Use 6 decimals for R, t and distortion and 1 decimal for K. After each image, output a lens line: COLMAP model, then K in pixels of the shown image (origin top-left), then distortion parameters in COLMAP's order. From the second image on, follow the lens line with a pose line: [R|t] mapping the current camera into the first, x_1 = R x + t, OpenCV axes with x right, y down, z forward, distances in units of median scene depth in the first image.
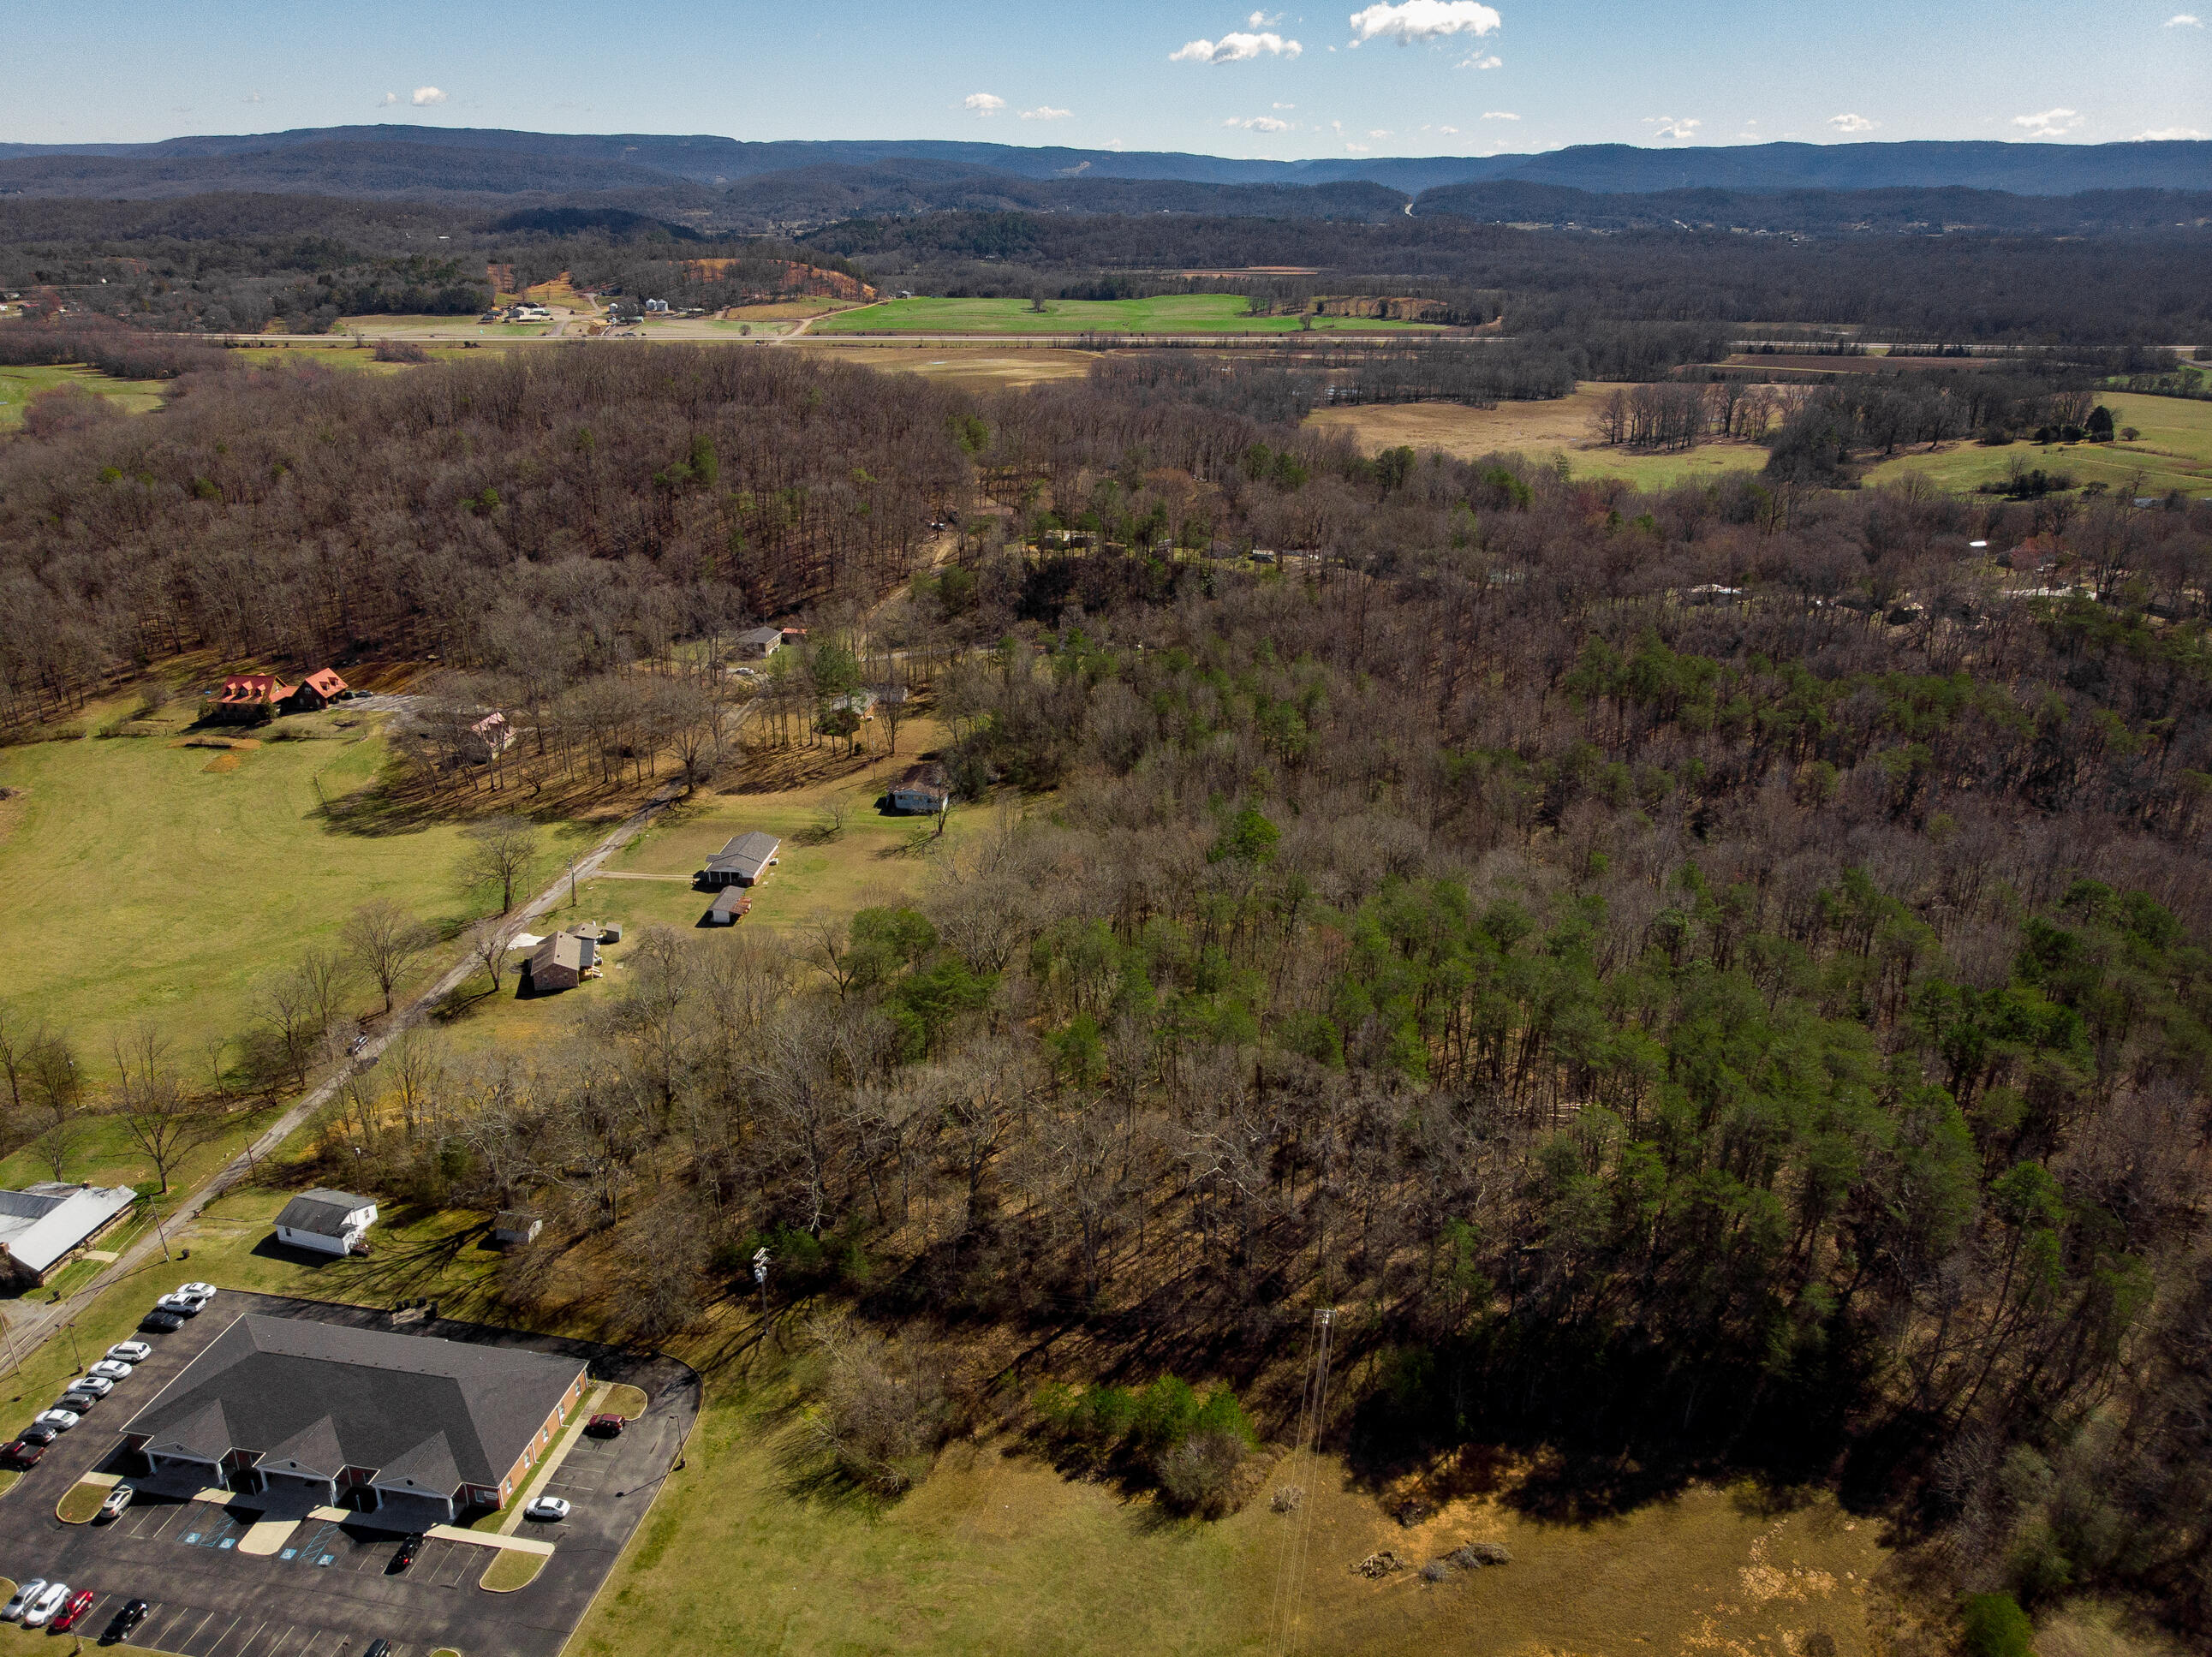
lens RADIAL K [[1672.2, 0, 1106.6], [0, 1672.2, 790.4], [0, 0, 1]] dist [-0.012571, 0.013630]
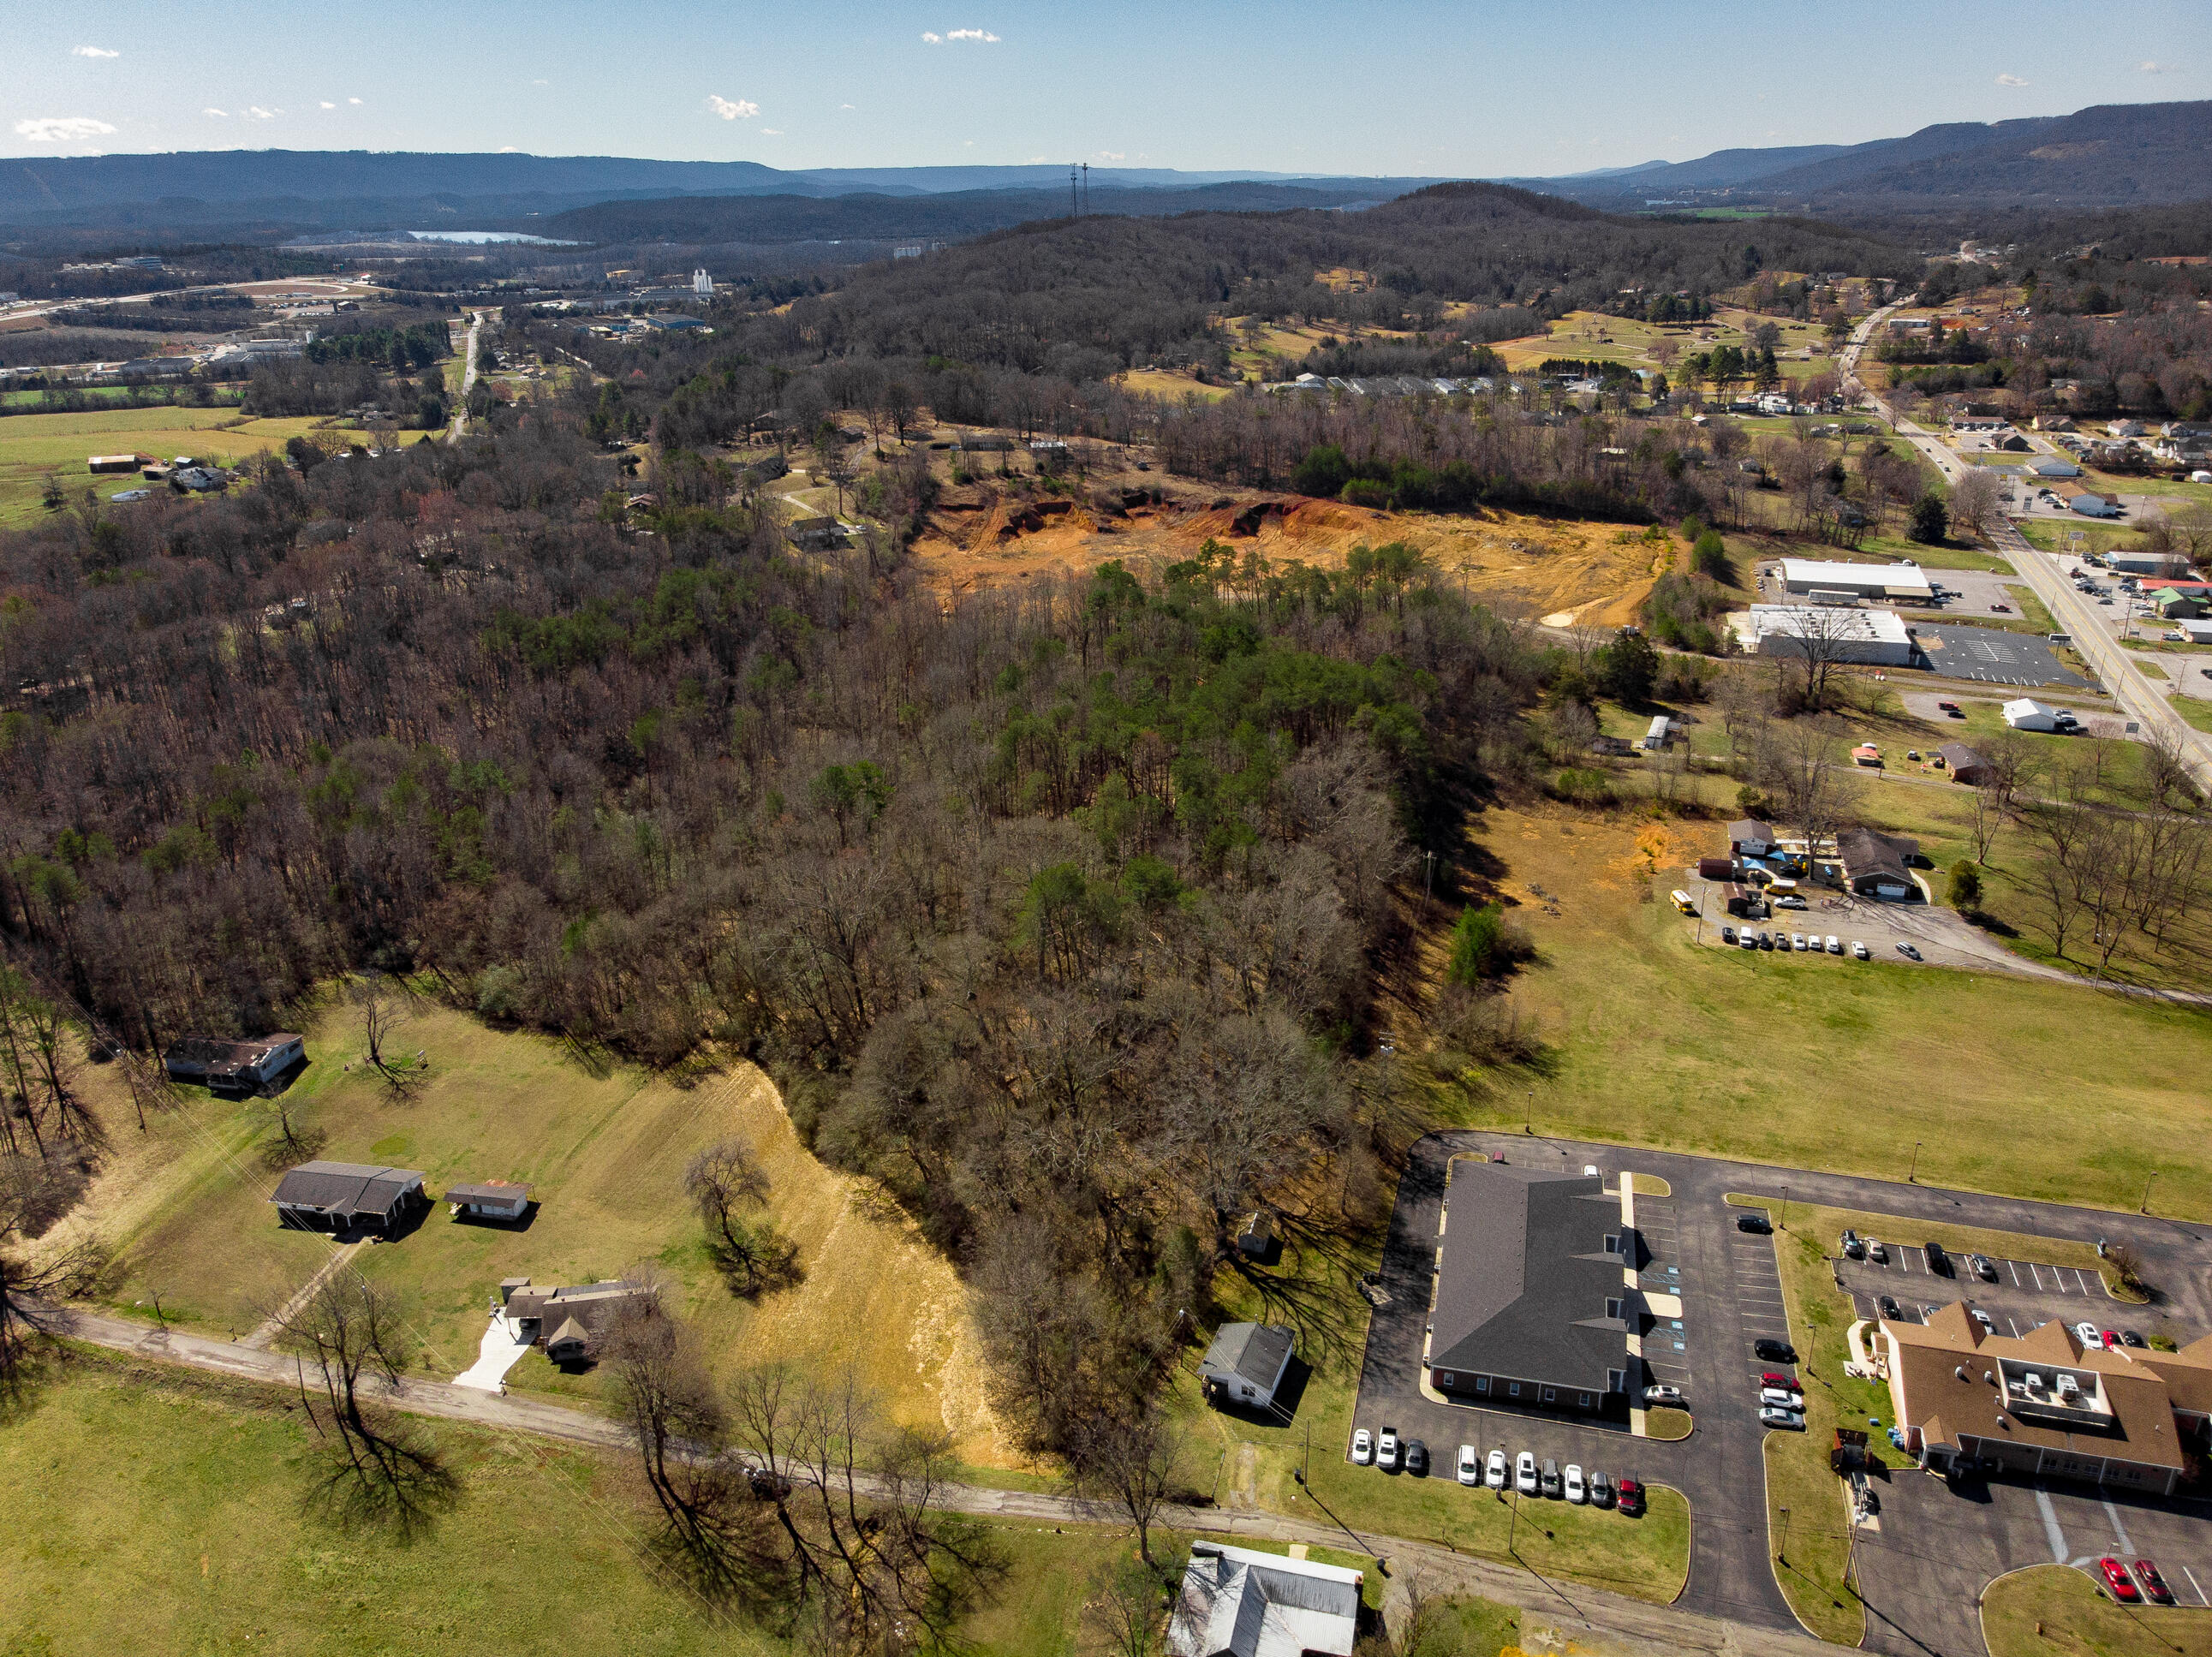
lens RADIAL K [[1672.2, 0, 1106.6], [0, 1672.2, 790.4], [0, 0, 1]] dist [-0.012571, 0.013630]
pose [[0.062404, -0.348425, 0.935257, -1.392452], [0.353978, 0.883892, 0.305671, -0.365960], [-0.933169, 0.311986, 0.178493, 0.942685]]
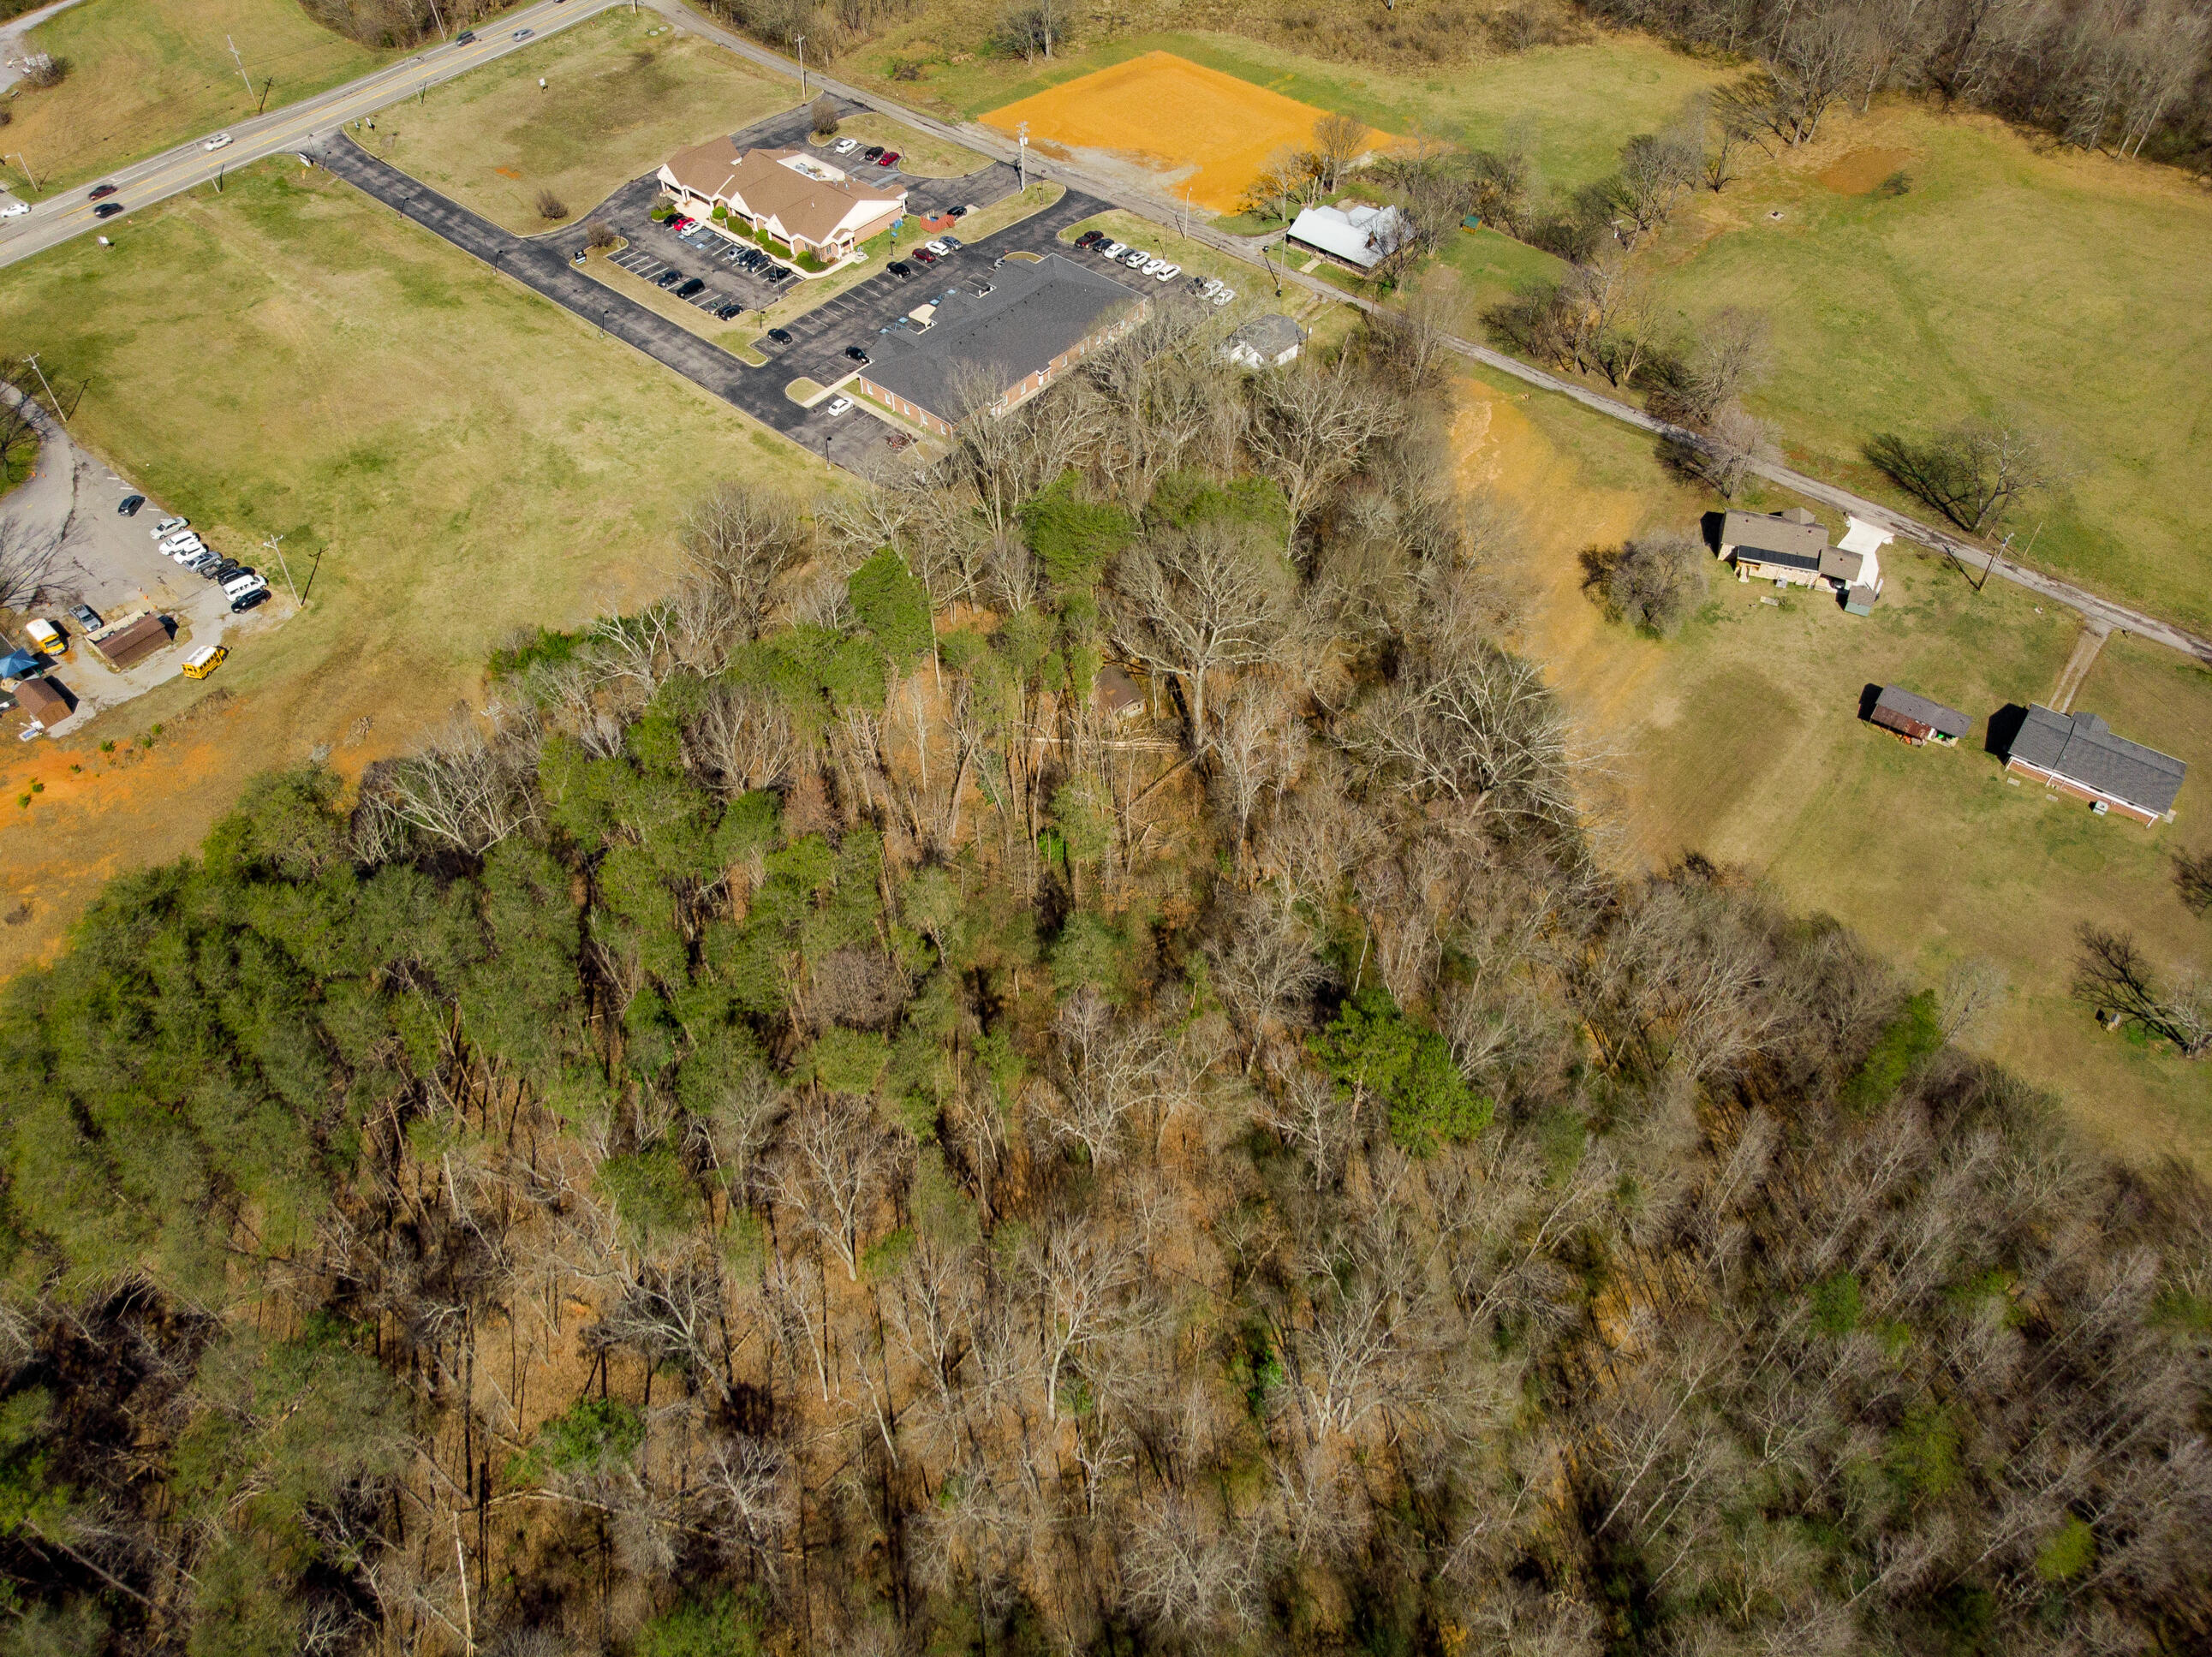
lens RADIAL K [[1614.0, 0, 1080.4], [0, 1614.0, 825.4], [0, 0, 1]] dist [-0.042043, 0.056655]
pose [[-0.497310, 0.659852, -0.563275, 0.531435], [-0.297161, 0.480425, 0.825159, -0.549687], [0.815094, 0.577743, -0.042838, 1.316273]]
